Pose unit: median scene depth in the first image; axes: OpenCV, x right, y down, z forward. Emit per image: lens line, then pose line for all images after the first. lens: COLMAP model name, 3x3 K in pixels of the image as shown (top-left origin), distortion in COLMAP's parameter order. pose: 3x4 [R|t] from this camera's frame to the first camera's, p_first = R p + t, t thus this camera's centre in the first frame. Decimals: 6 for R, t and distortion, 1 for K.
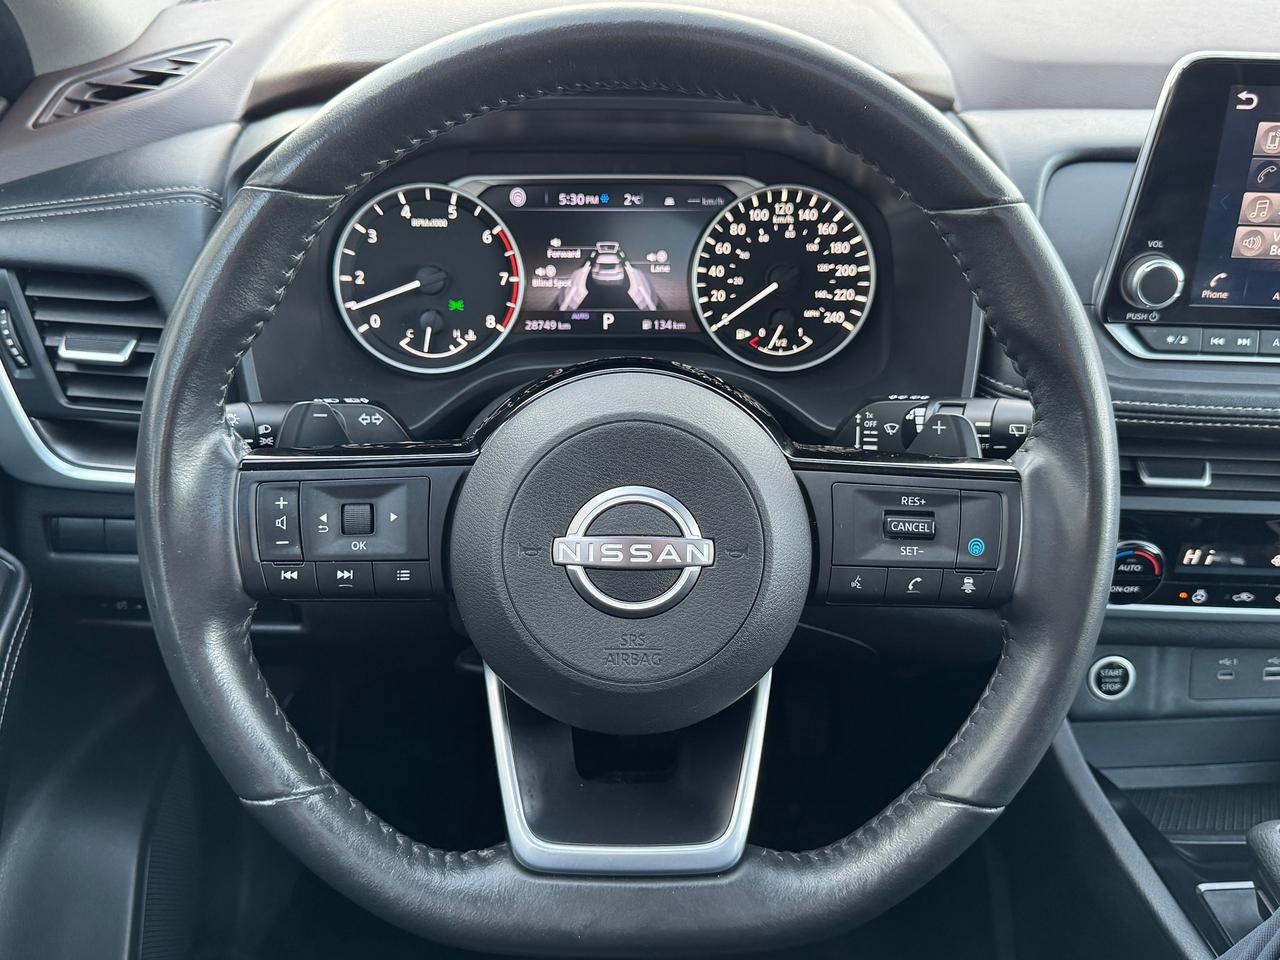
lens RADIAL K [[1219.6, 0, 646.7], [0, 1219.6, 474.0], [0, 0, 1]] dist [0.101316, 0.000000]
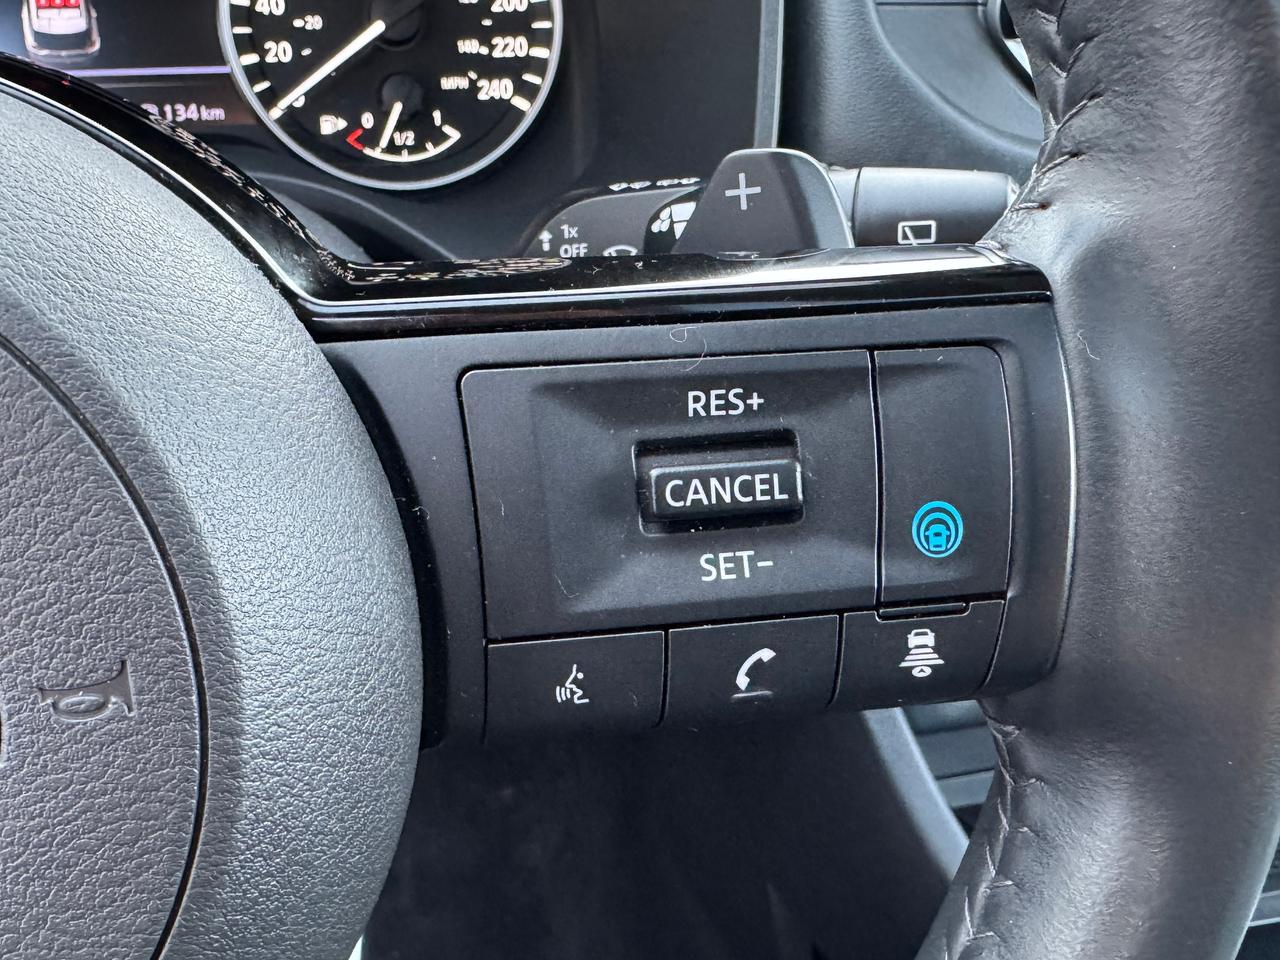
lens RADIAL K [[1164.0, 0, 637.4], [0, 1164.0, 479.4], [0, 0, 1]] dist [-0.062796, -0.003687]
pose [[0.970660, -0.084554, 0.225099, 0.083186], [0.067619, 0.994342, 0.081924, 0.010567], [-0.230752, -0.064300, 0.970886, 0.466526]]
